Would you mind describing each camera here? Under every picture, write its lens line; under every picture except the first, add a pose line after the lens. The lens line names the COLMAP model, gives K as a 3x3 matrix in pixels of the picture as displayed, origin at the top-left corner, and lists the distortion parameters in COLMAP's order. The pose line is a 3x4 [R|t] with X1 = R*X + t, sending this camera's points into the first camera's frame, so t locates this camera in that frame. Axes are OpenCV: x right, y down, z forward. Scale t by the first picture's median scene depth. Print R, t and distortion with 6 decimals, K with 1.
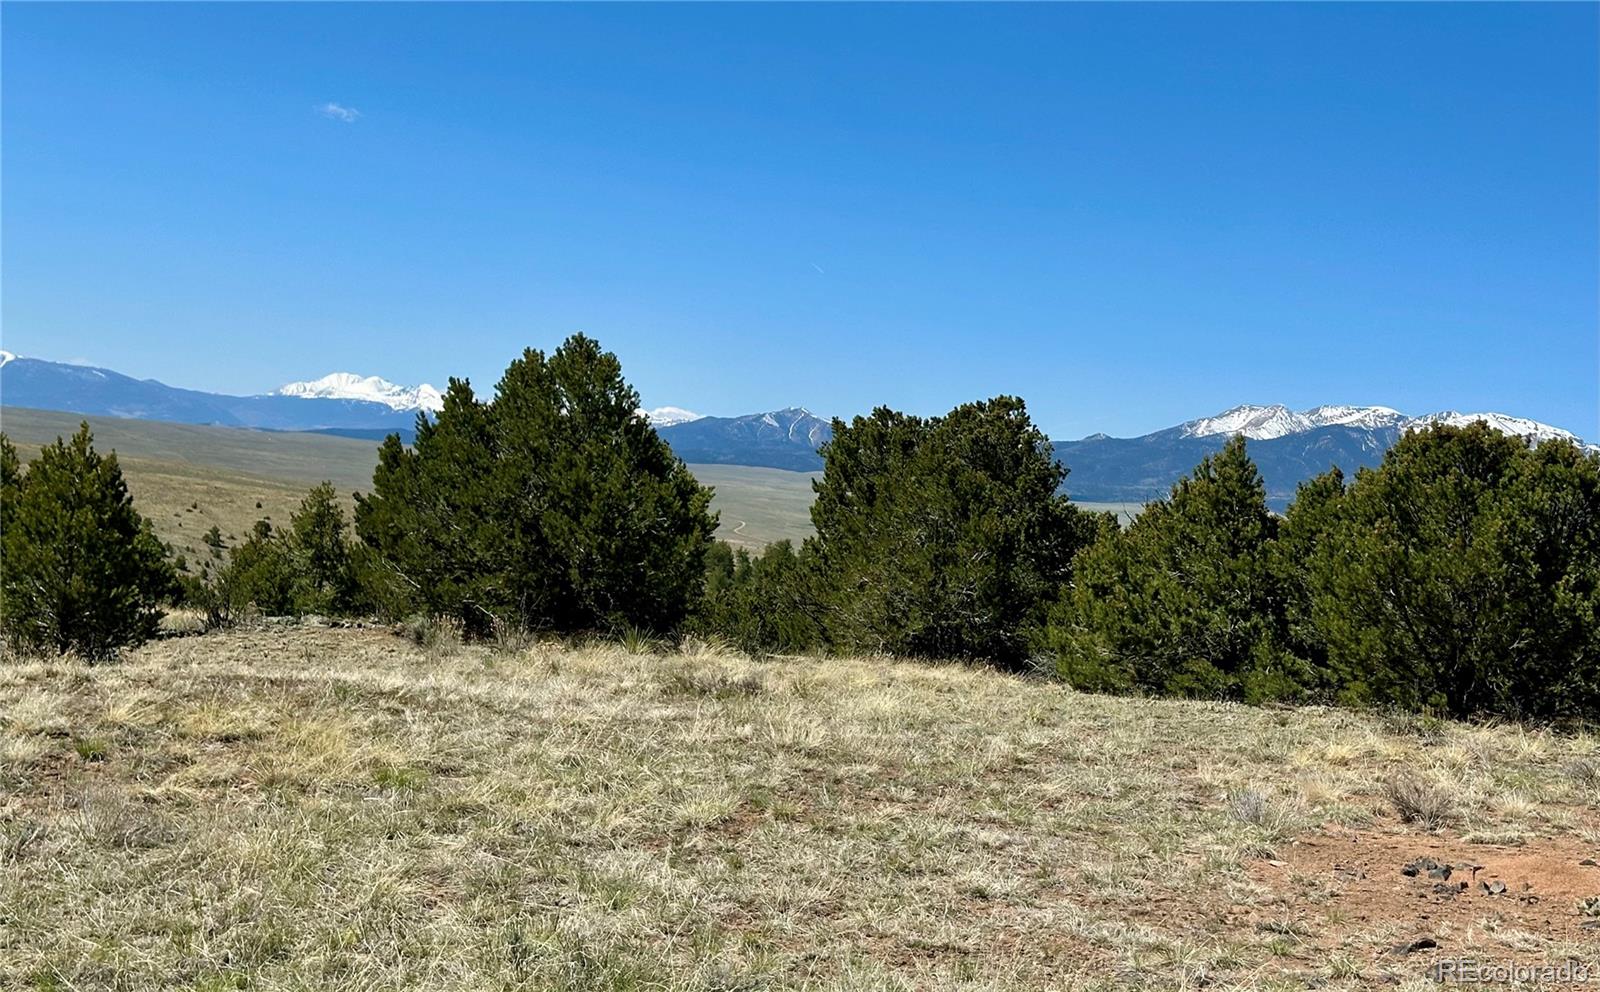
lens RADIAL K [[2377.4, 0, 799.8], [0, 2377.4, 500.0], [0, 0, 1]] dist [-0.014435, 0.000000]
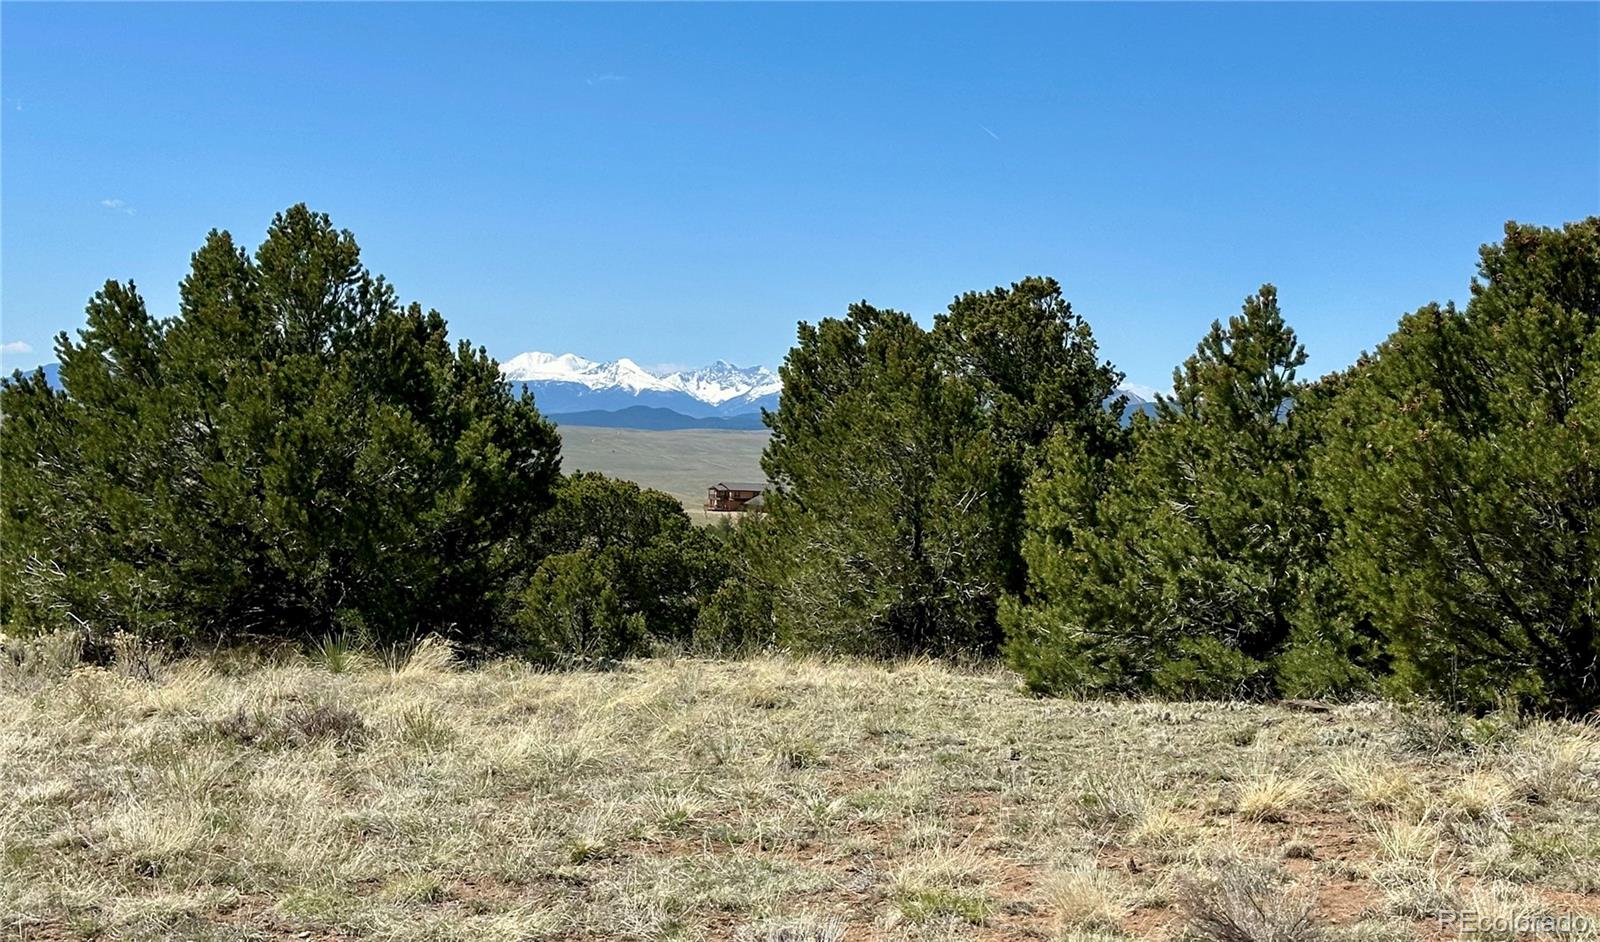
lens RADIAL K [[2705.7, 0, 799.9], [0, 2705.7, 468.9], [0, 0, 1]] dist [0.027402, 0.000000]
pose [[0.993331, -0.058341, -0.099445, 0.127306], [0.058156, 0.998296, -0.004759, 0.018265], [0.099553, -0.001057, 0.995032, 0.248282]]
